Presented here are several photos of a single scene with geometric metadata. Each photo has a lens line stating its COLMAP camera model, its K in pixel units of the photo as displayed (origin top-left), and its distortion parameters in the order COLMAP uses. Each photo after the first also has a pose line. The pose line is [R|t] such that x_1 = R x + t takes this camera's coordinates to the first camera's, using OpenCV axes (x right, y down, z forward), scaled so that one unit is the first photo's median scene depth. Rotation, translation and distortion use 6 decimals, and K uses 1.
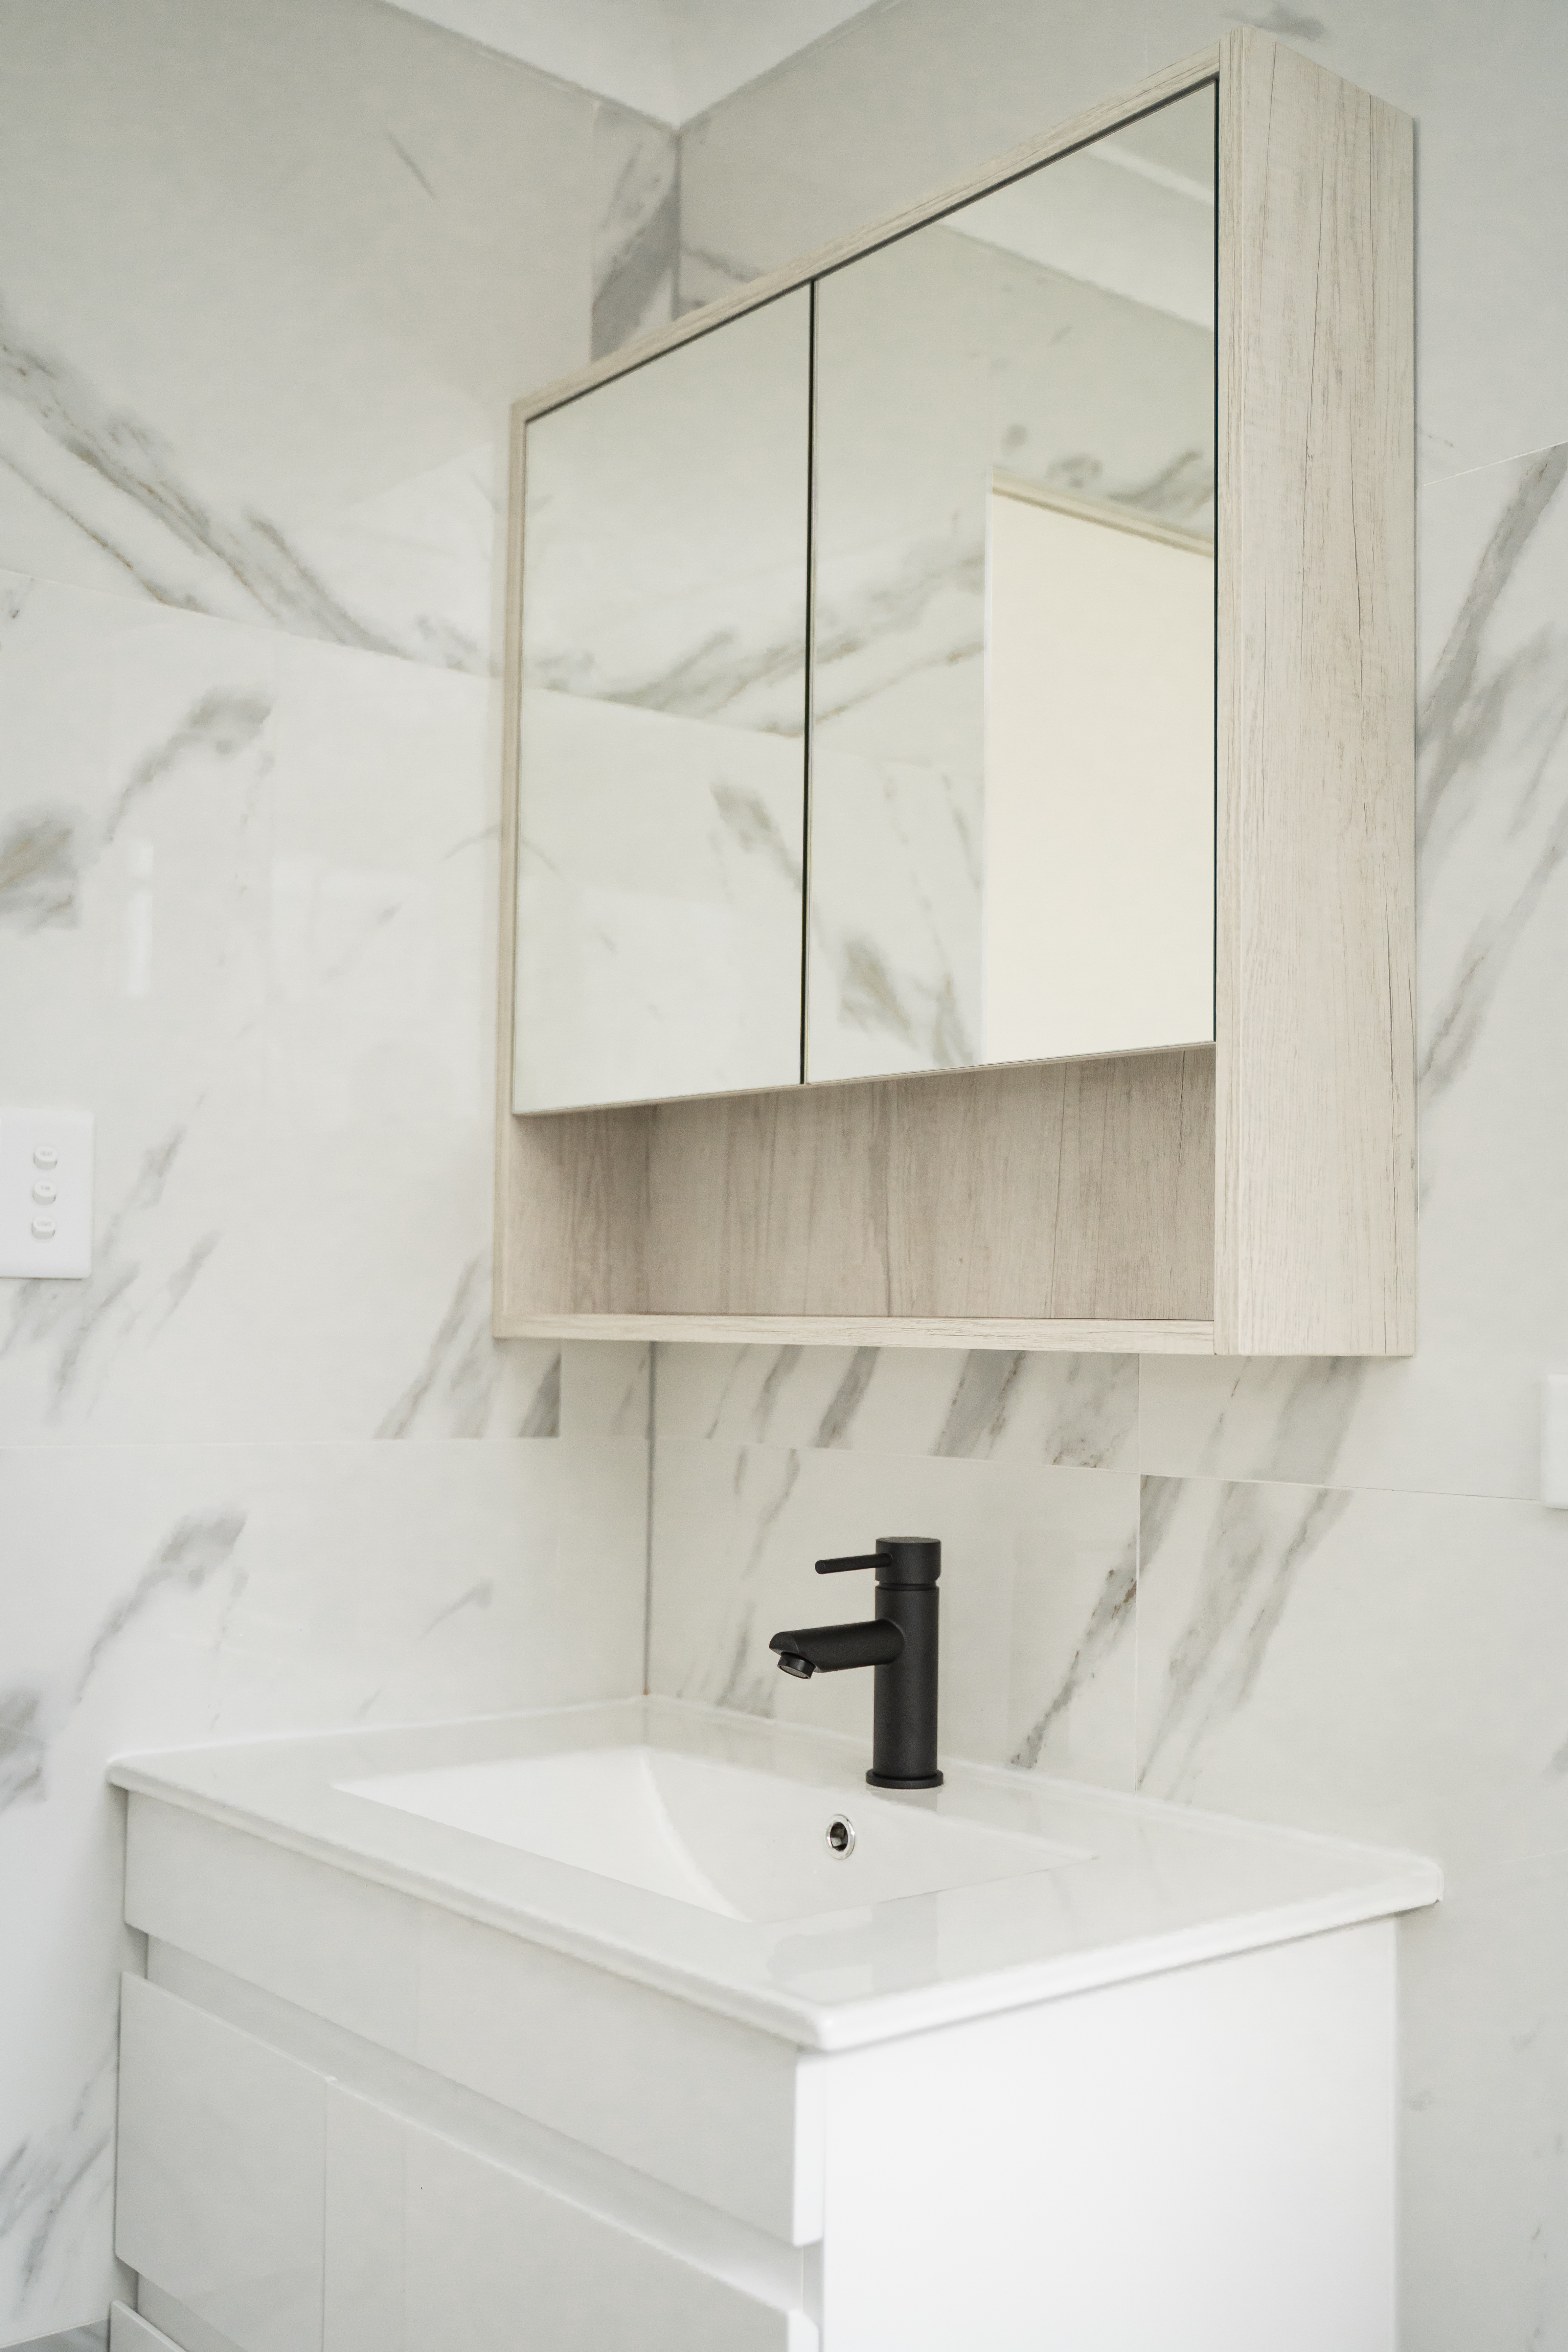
lens RADIAL K [[2435.5, 0, 785.6], [0, 2435.5, 1193.3], [0, 0, 1]] dist [-0.012147, -0.001028]
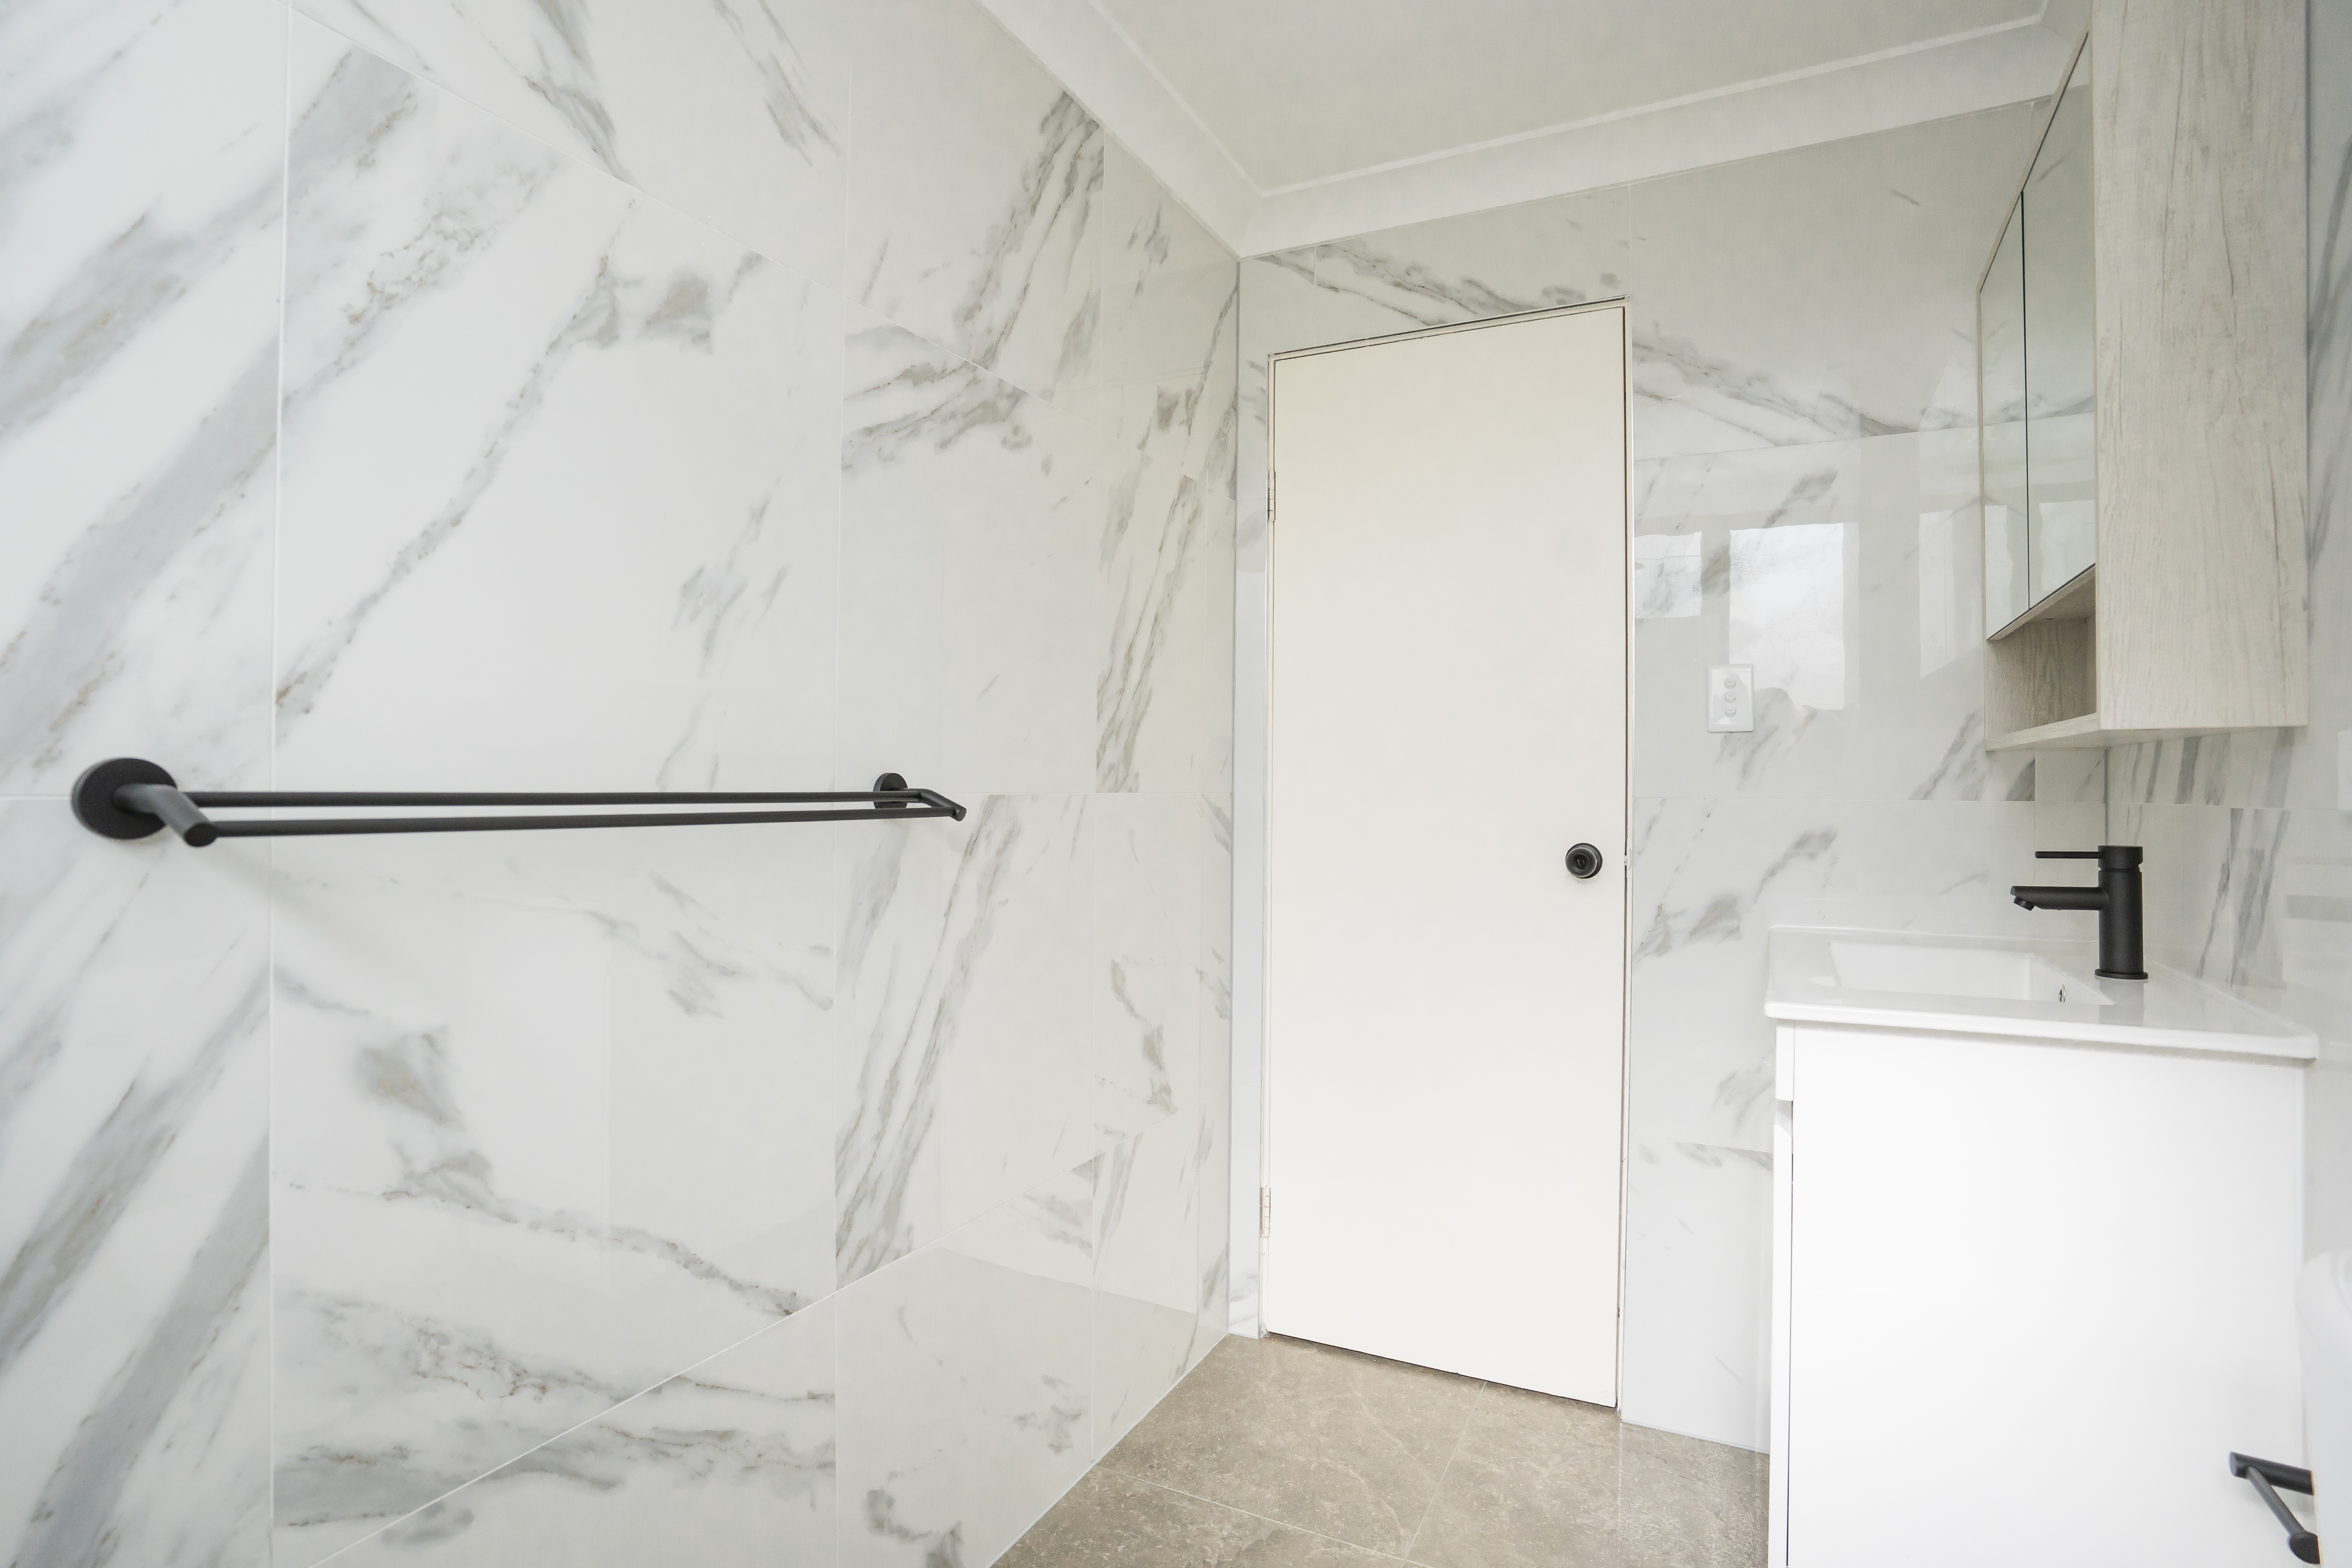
lens RADIAL K [[1162.6, 0, 1158.7], [0, 1162.6, 782.0], [0, 0, 1]] dist [-0.076742, 0.040168]
pose [[0.373167, -0.019287, -0.927564, 0.569053], [0.056443, 0.998404, 0.001947, 0.050997], [0.926046, -0.053081, 0.373660, 0.007347]]
